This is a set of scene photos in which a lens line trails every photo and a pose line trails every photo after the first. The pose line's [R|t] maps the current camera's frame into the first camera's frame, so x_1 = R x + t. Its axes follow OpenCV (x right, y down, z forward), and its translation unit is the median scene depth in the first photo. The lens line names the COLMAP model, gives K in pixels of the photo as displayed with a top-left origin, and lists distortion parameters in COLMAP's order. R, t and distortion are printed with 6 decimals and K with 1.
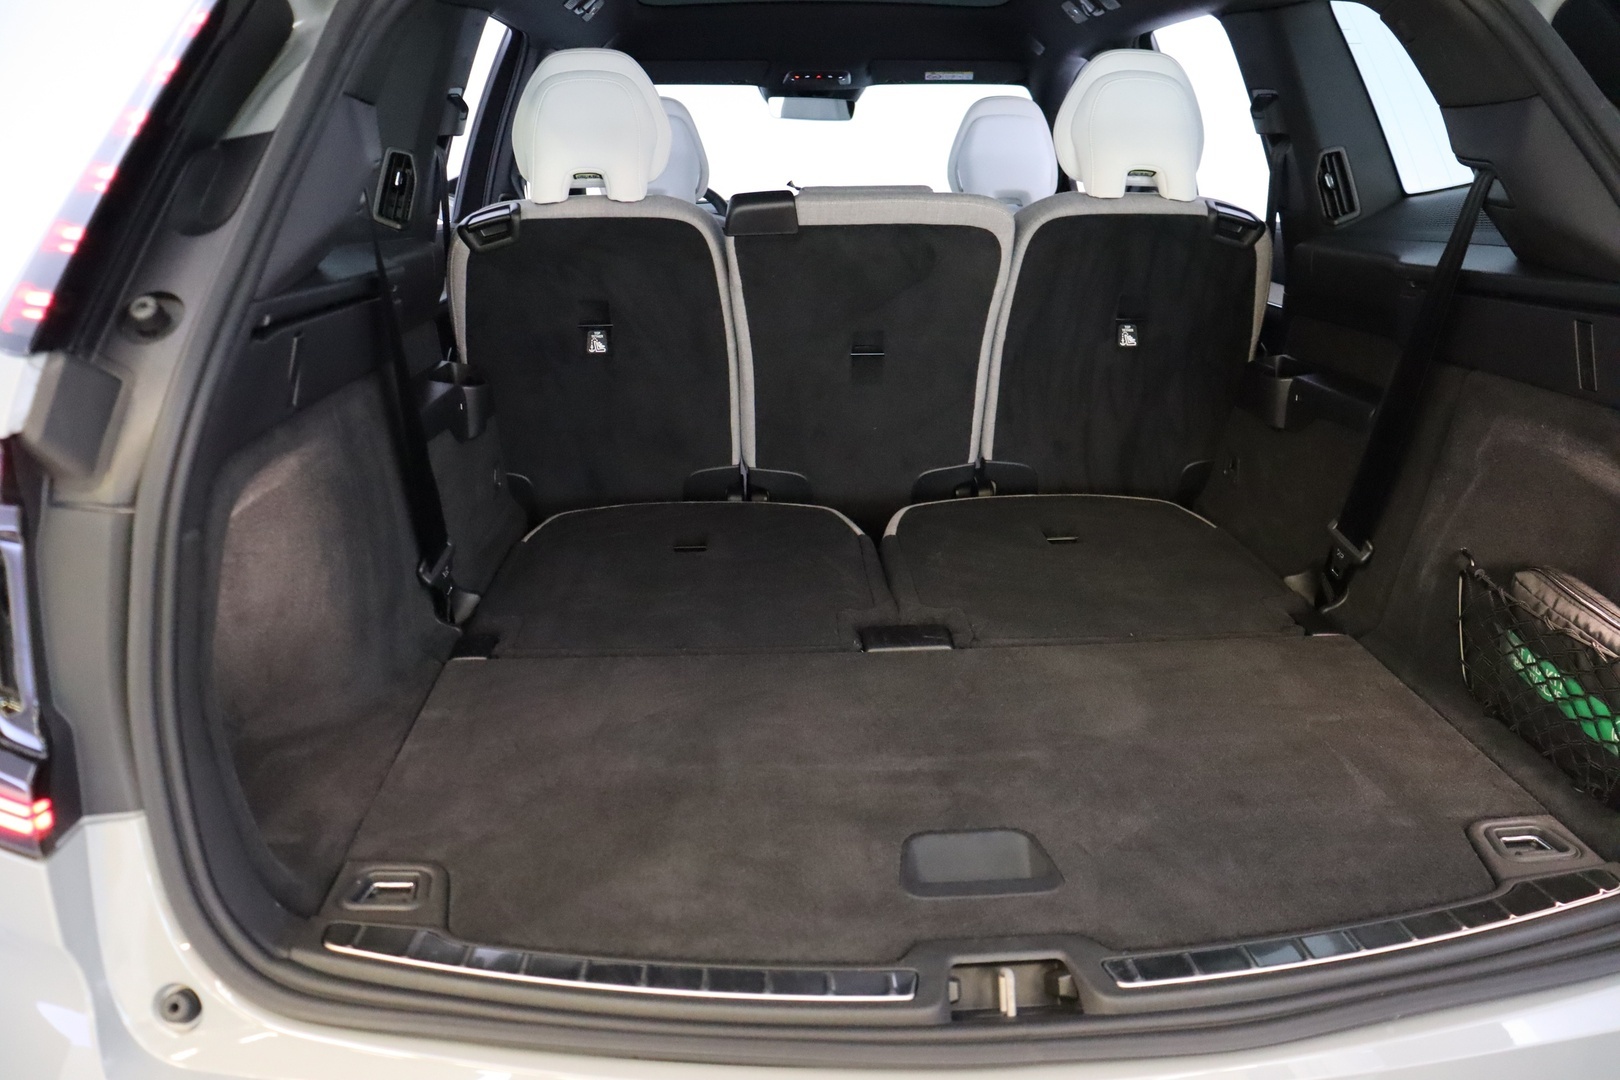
lens RADIAL K [[1314.2, 0, 810.0], [0, 1314.2, 540.0], [0, 0, 1]] dist [-0.173401, 0.143413]
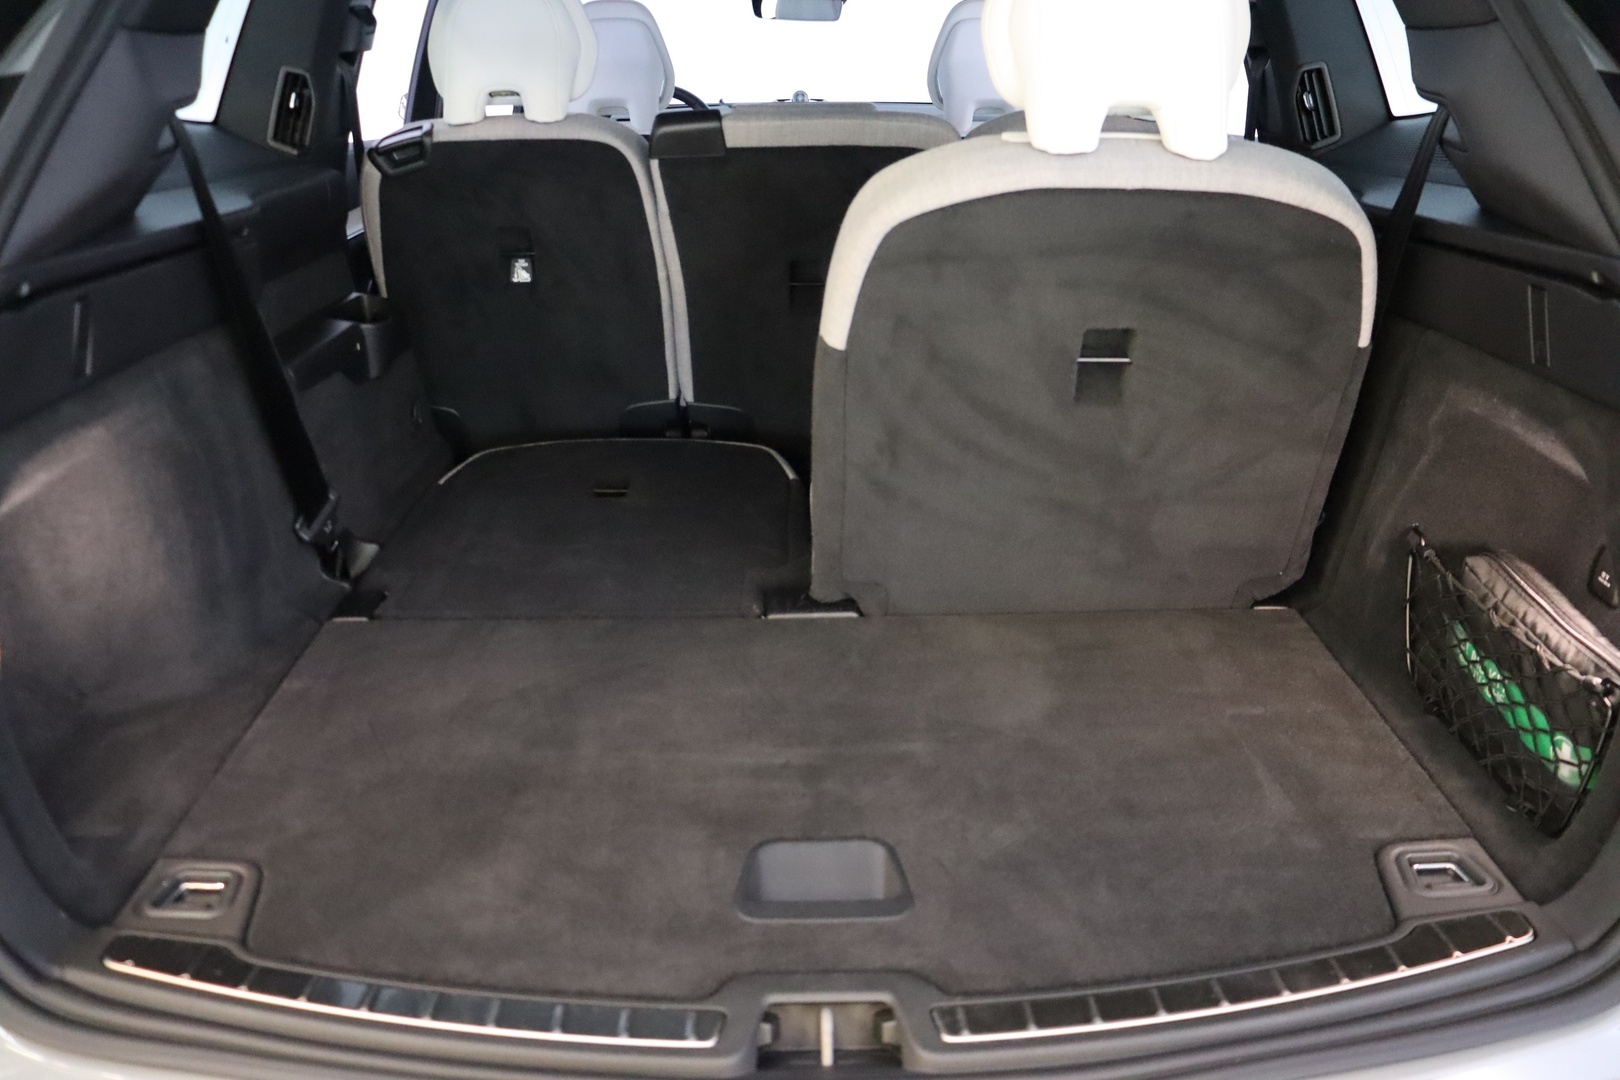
lens RADIAL K [[1314.2, 0, 810.0], [0, 1314.2, 540.0], [0, 0, 1]] dist [-0.173401, 0.143413]
pose [[0.999322, 0.014392, -0.033888, 0.127613], [-0.011616, 0.996669, 0.080725, -0.056090], [0.034936, -0.080276, 0.996160, 0.088858]]
